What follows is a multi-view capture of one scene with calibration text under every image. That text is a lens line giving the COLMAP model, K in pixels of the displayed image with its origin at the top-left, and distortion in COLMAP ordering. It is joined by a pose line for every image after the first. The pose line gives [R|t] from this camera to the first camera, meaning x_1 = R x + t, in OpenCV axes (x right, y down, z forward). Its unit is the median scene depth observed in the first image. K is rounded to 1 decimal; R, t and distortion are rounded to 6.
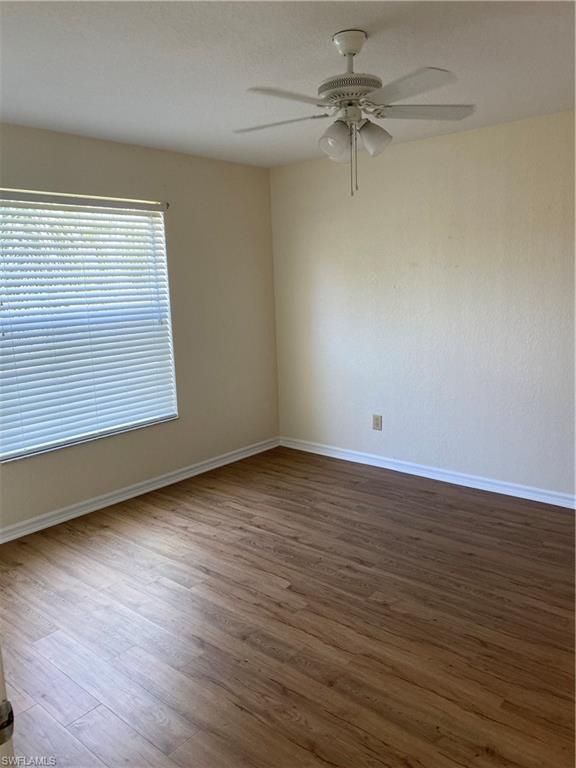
lens RADIAL K [[587.5, 0, 285.7], [0, 587.5, 383.6], [0, 0, 1]] dist [0.009957, -0.003916]
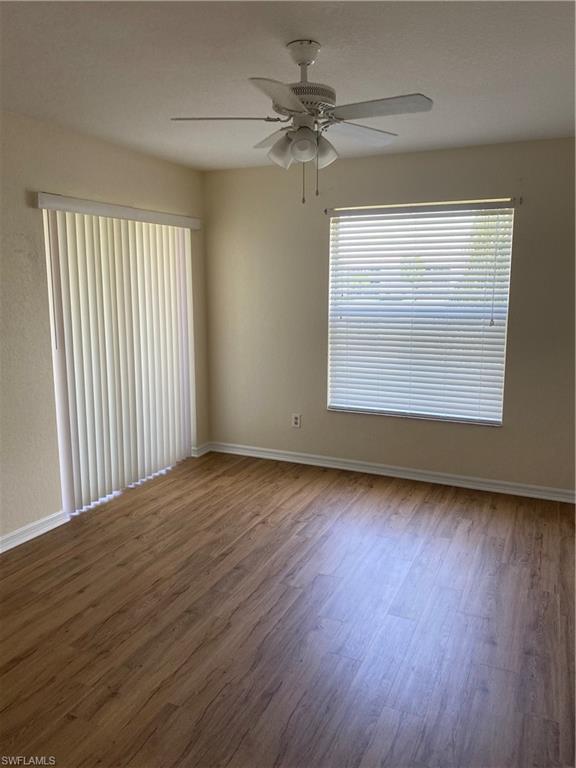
lens RADIAL K [[587.5, 0, 284.4], [0, 587.5, 381.5], [0, 0, 1]] dist [0.009957, -0.003916]
pose [[0.282311, 0.199391, -0.938373, 0.661037], [-0.187020, 0.970833, 0.150023, -0.099014], [0.940916, 0.133142, 0.311367, 0.411732]]
